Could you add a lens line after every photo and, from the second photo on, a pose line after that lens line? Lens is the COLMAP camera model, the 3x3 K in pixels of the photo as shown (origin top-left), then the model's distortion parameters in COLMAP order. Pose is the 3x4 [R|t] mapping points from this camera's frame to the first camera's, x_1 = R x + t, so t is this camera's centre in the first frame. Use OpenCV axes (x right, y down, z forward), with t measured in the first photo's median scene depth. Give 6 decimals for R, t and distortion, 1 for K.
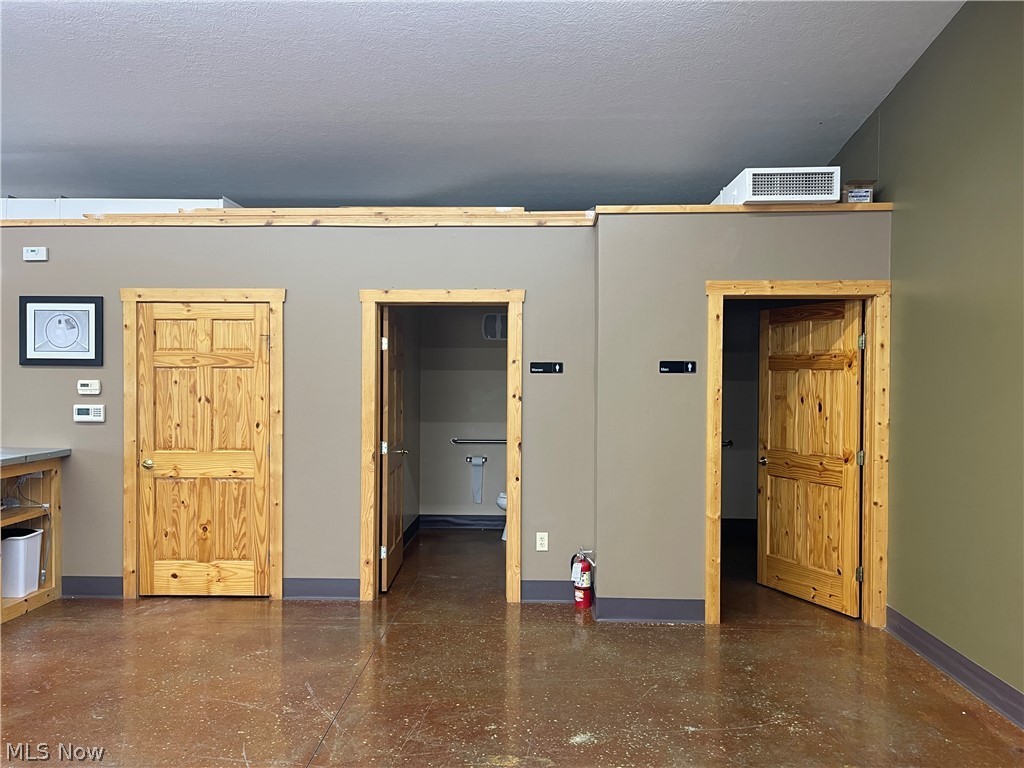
lens RADIAL K [[770.9, 0, 514.8], [0, 770.9, 389.1], [0, 0, 1]] dist [0.063446, -0.069626]
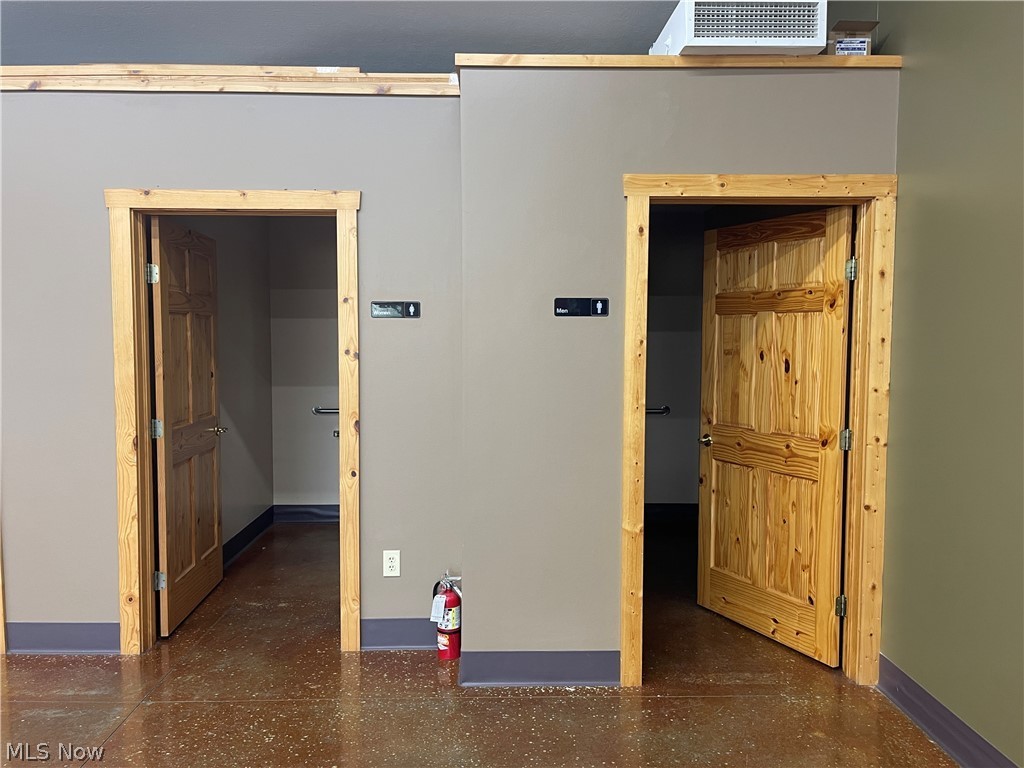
lens RADIAL K [[770.9, 0, 514.6], [0, 770.9, 383.2], [0, 0, 1]] dist [0.063446, -0.069626]
pose [[0.997996, -0.006285, 0.062970, 0.104690], [0.003152, 0.998758, 0.049721, 0.003366], [-0.063204, -0.049423, 0.996776, 0.320160]]
